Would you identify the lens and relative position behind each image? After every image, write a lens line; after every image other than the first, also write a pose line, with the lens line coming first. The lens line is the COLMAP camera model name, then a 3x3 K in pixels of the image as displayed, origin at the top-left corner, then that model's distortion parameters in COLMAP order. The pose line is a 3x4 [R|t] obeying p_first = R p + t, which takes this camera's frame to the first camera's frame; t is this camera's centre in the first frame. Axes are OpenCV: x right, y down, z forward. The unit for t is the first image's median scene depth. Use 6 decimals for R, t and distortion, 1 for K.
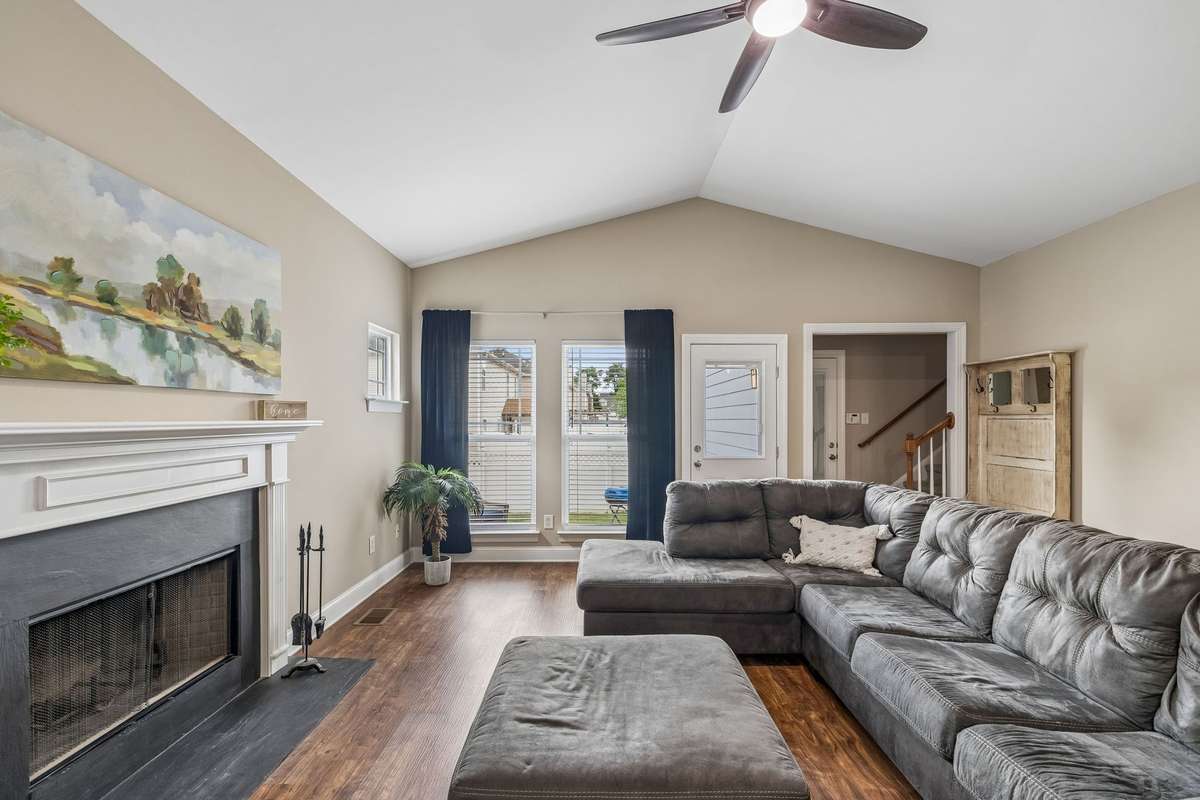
lens RADIAL K [[512.0, 0, 600.4], [0, 512.0, 417.3], [0, 0, 1]] dist [0.002920, 0.000189]
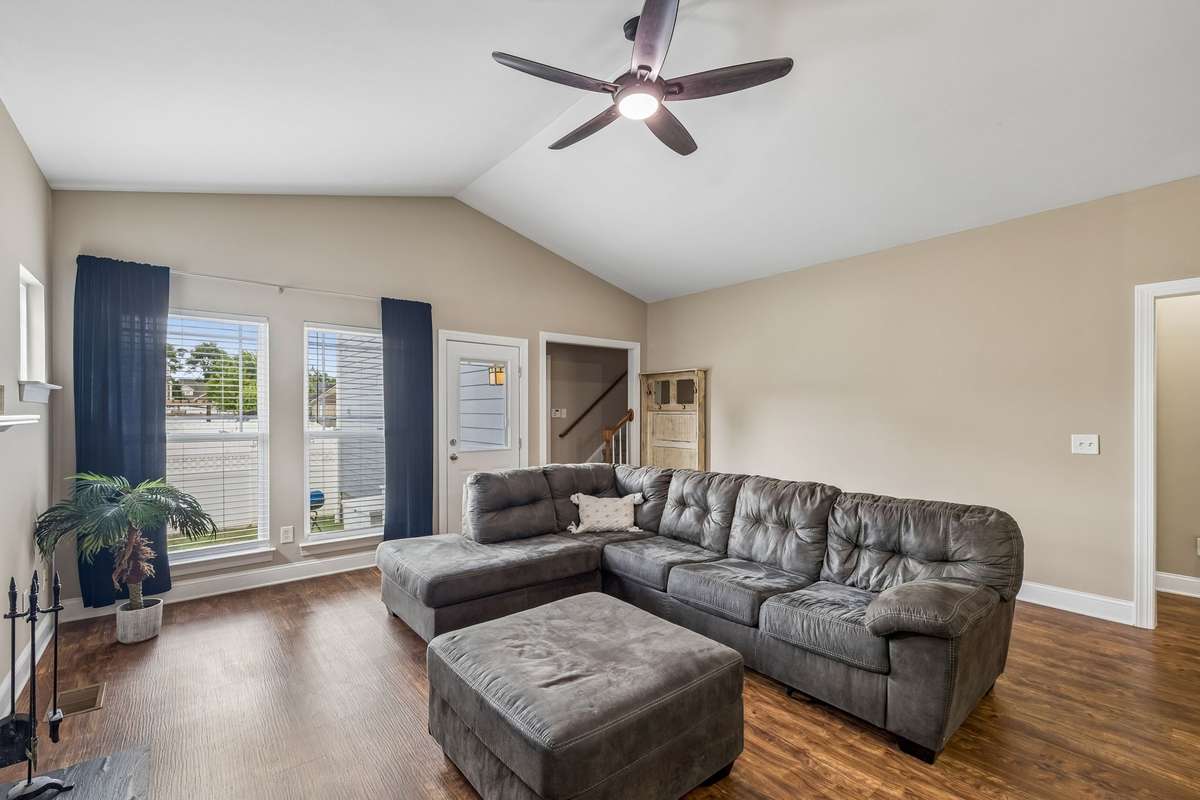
lens RADIAL K [[511.0, 0, 598.8], [0, 511.0, 412.0], [0, 0, 1]] dist [0.000089, 0.000001]
pose [[0.773306, 0.004090, 0.634020, -0.383539], [-0.005247, 0.999986, -0.000052, -0.001523], [-0.634012, -0.003286, 0.773316, 0.035505]]
